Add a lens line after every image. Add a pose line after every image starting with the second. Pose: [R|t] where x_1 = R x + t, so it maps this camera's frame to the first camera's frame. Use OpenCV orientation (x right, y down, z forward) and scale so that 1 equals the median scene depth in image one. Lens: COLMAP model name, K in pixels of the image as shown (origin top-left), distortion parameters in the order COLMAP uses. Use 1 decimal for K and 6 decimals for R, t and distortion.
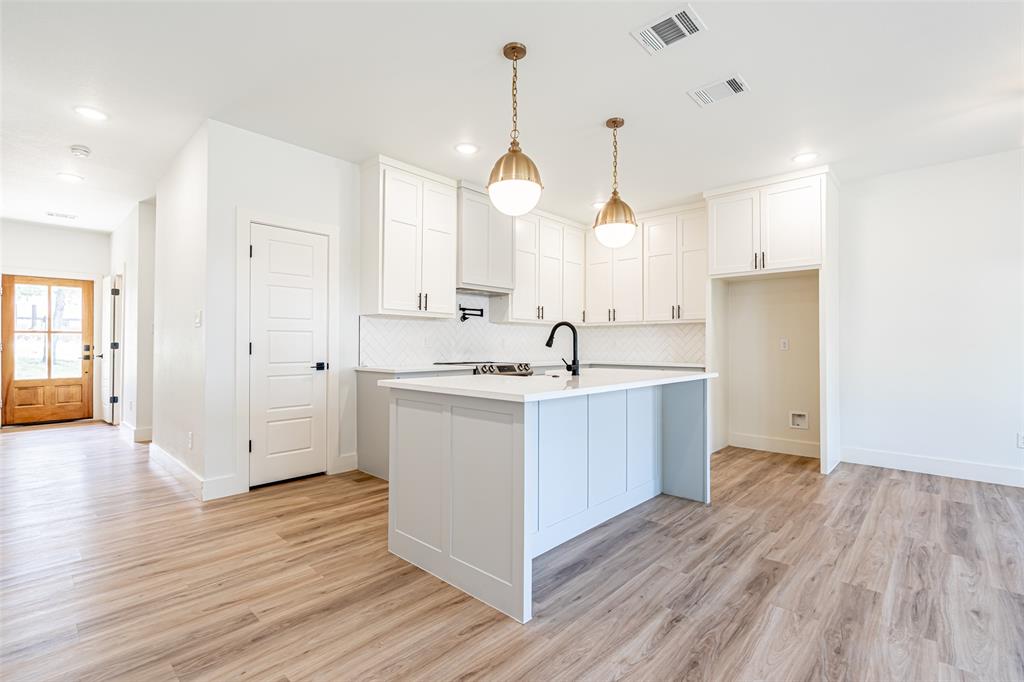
lens RADIAL K [[462.8, 0, 513.1], [0, 462.8, 342.3], [0, 0, 1]] dist [-0.002038, 0.000607]
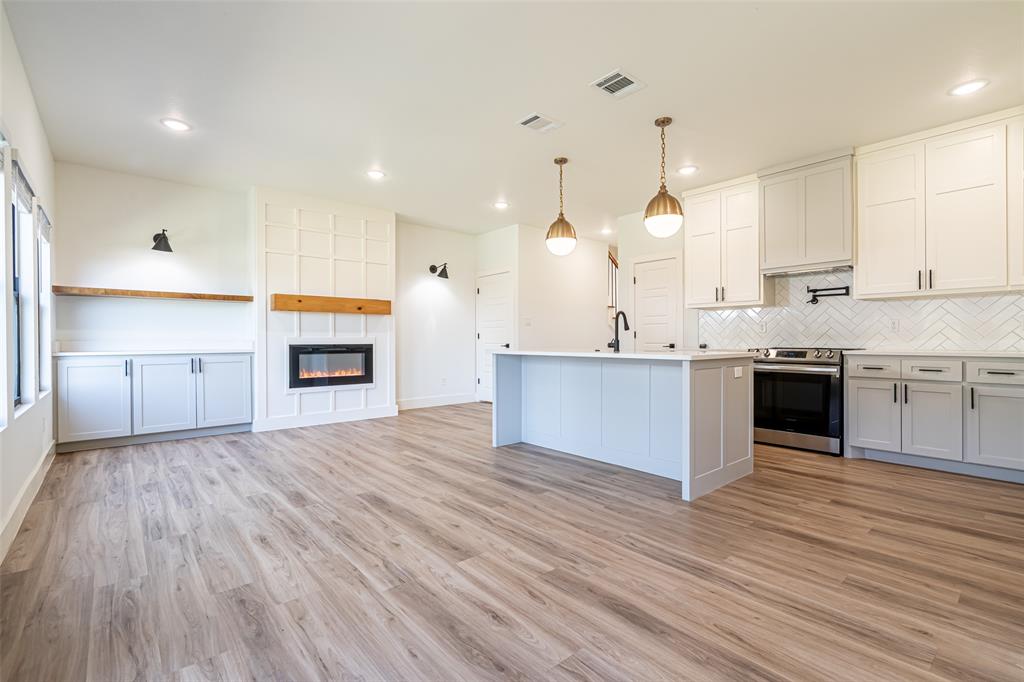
lens RADIAL K [[462.8, 0, 513.1], [0, 462.8, 342.3], [0, 0, 1]] dist [-0.002038, 0.000607]
pose [[-0.109813, 0.002592, -0.993949, 1.261145], [0.010613, 0.999943, 0.001435, 0.034274], [0.993896, -0.010391, -0.109834, 0.720937]]
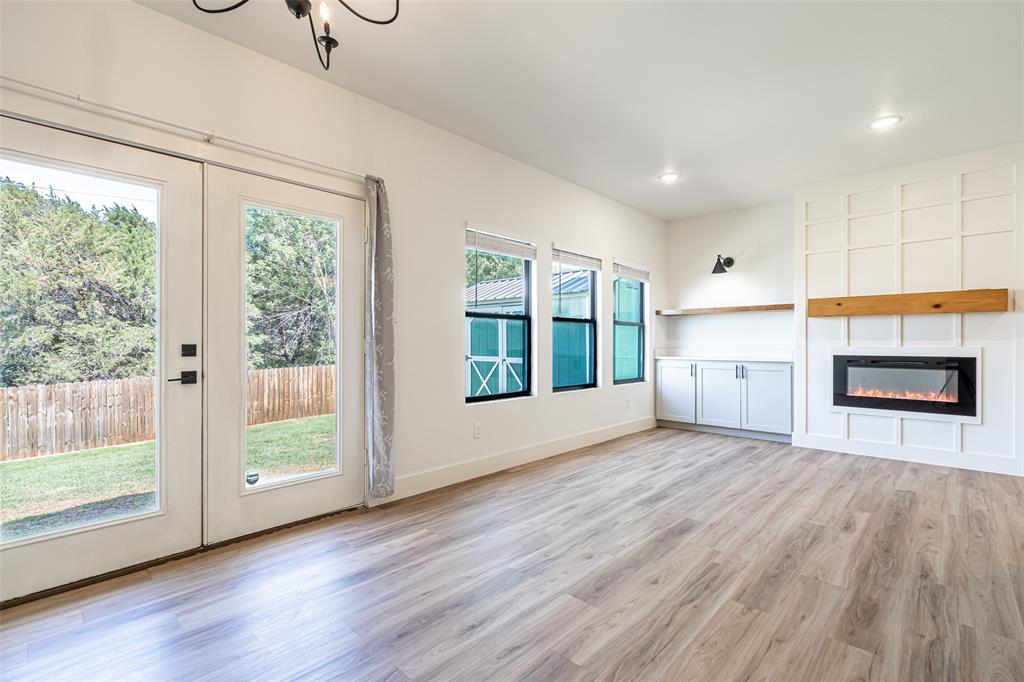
lens RADIAL K [[462.8, 0, 513.1], [0, 462.8, 342.3], [0, 0, 1]] dist [-0.002038, 0.000607]
pose [[-0.999946, -0.003285, 0.009880, 0.731071], [-0.003385, 0.999943, -0.010160, 0.016473], [-0.009846, -0.010193, -0.999900, 1.156796]]
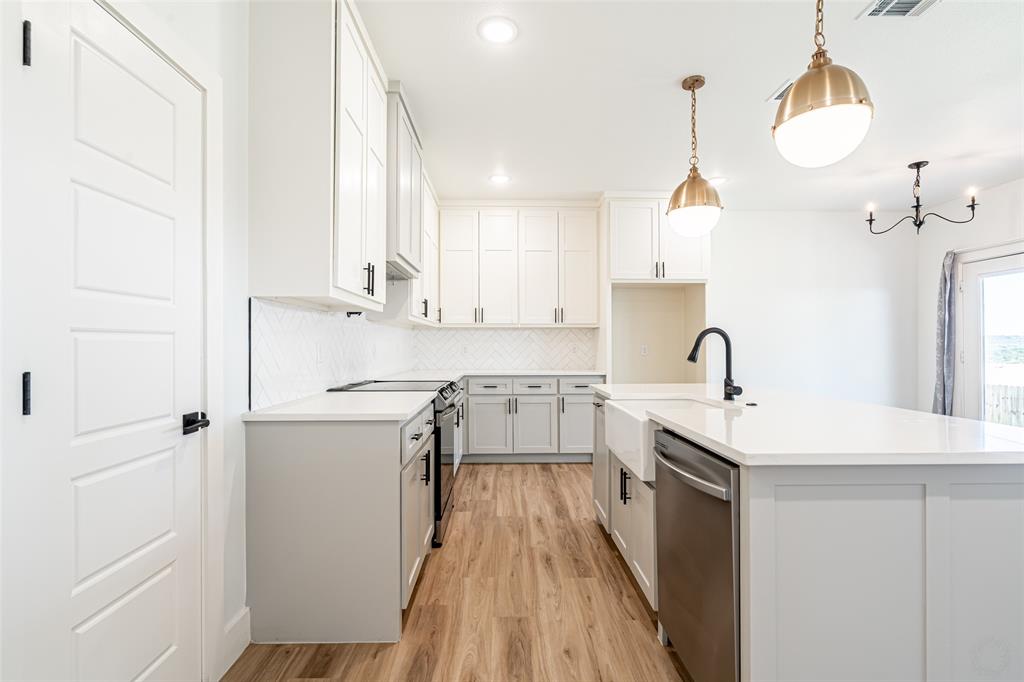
lens RADIAL K [[472.2, 0, 512.9], [0, 472.2, 345.7], [0, 0, 1]] dist [-0.000005, 0.000579]
pose [[0.717822, -0.003391, 0.696218, -0.550312], [-0.002822, 0.999966, 0.007780, -0.018219], [-0.696221, -0.007549, 0.717788, 0.588774]]
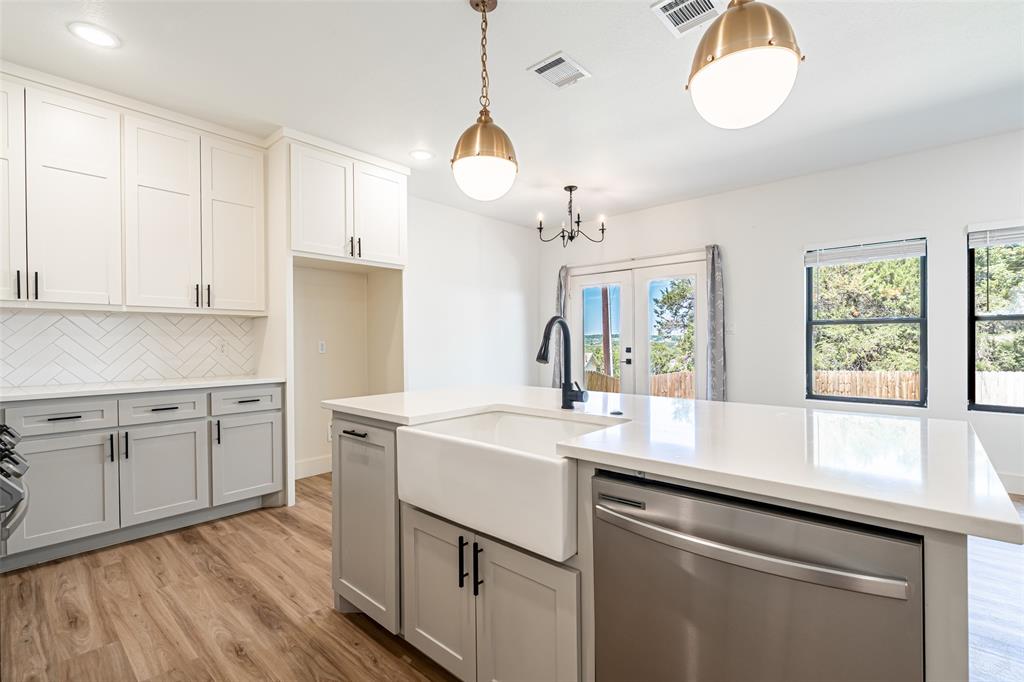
lens RADIAL K [[462.8, 0, 513.1], [0, 462.8, 342.3], [0, 0, 1]] dist [-0.002038, 0.000607]
pose [[-0.017192, -0.007765, 0.999822, -0.386261], [-0.002465, 0.999967, 0.007723, -0.015103], [-0.999849, -0.002331, -0.017211, 0.914933]]
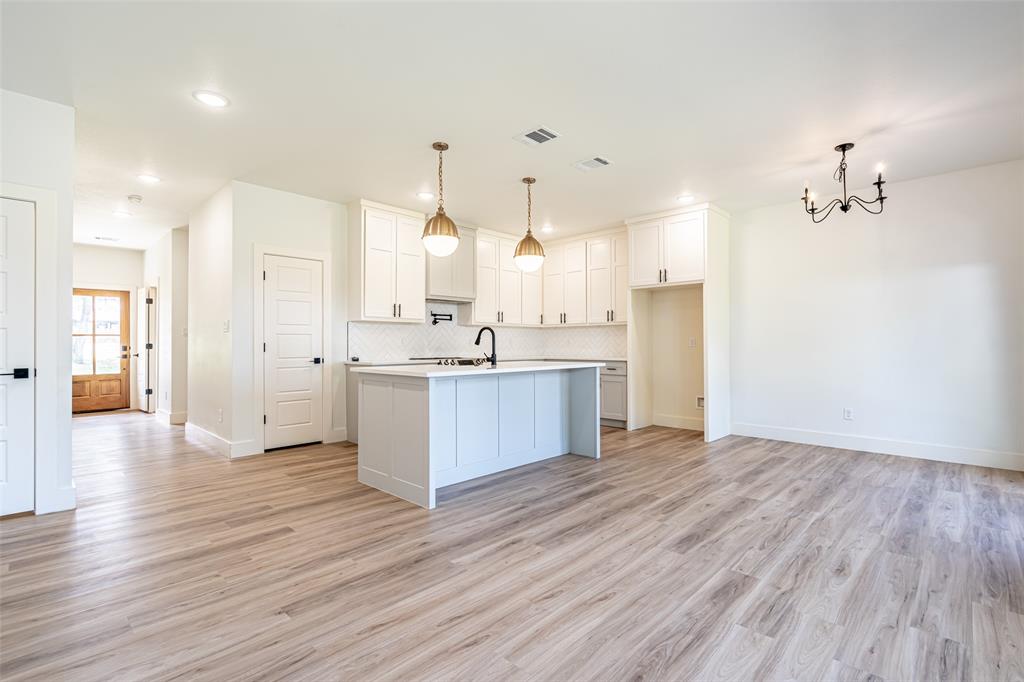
lens RADIAL K [[472.5, 0, 523.4], [0, 472.5, 342.3], [0, 0, 1]] dist [-0.001796, 0.000436]
pose [[0.999948, -0.006214, -0.008033, 0.200253], [0.006238, 0.999976, 0.003043, -0.001073], [0.008014, -0.003093, 0.999963, -0.374605]]
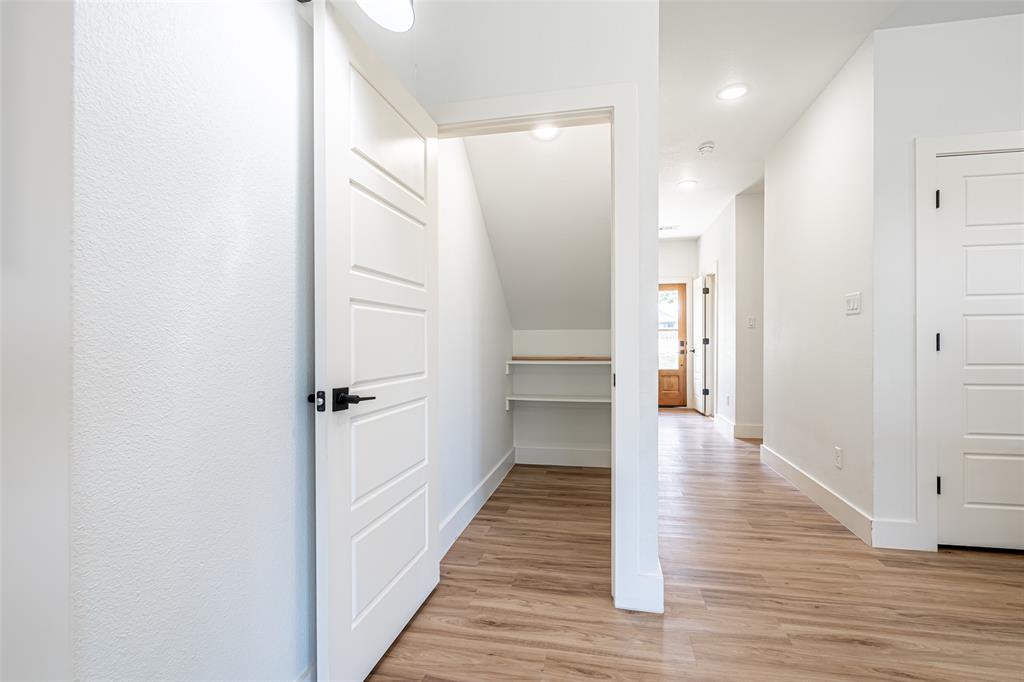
lens RADIAL K [[472.2, 0, 512.9], [0, 472.2, 345.7], [0, 0, 1]] dist [-0.000005, 0.000579]
pose [[0.517259, 0.000659, -0.855829, -0.293542], [0.012682, 0.999884, 0.008435, 0.004687], [0.855735, -0.015217, 0.517190, 0.104702]]
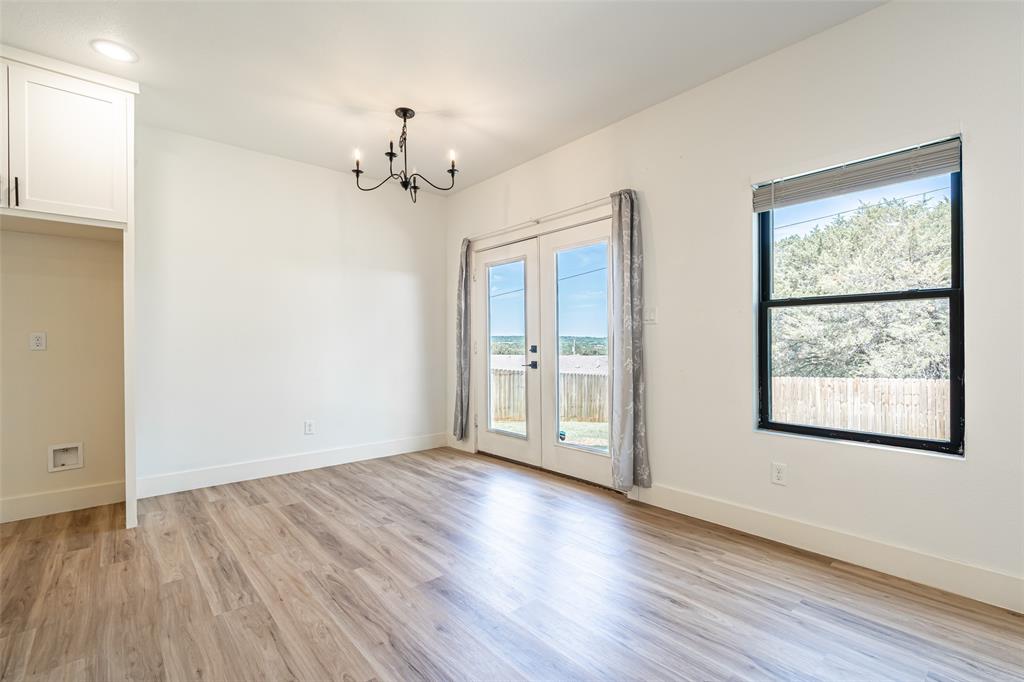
lens RADIAL K [[462.8, 0, 513.1], [0, 462.8, 342.3], [0, 0, 1]] dist [-0.002038, 0.000607]
pose [[0.104215, -0.001180, 0.994554, 0.052635], [-0.004126, 0.999990, 0.001619, 0.004462], [-0.994546, -0.004273, 0.104209, 0.419207]]
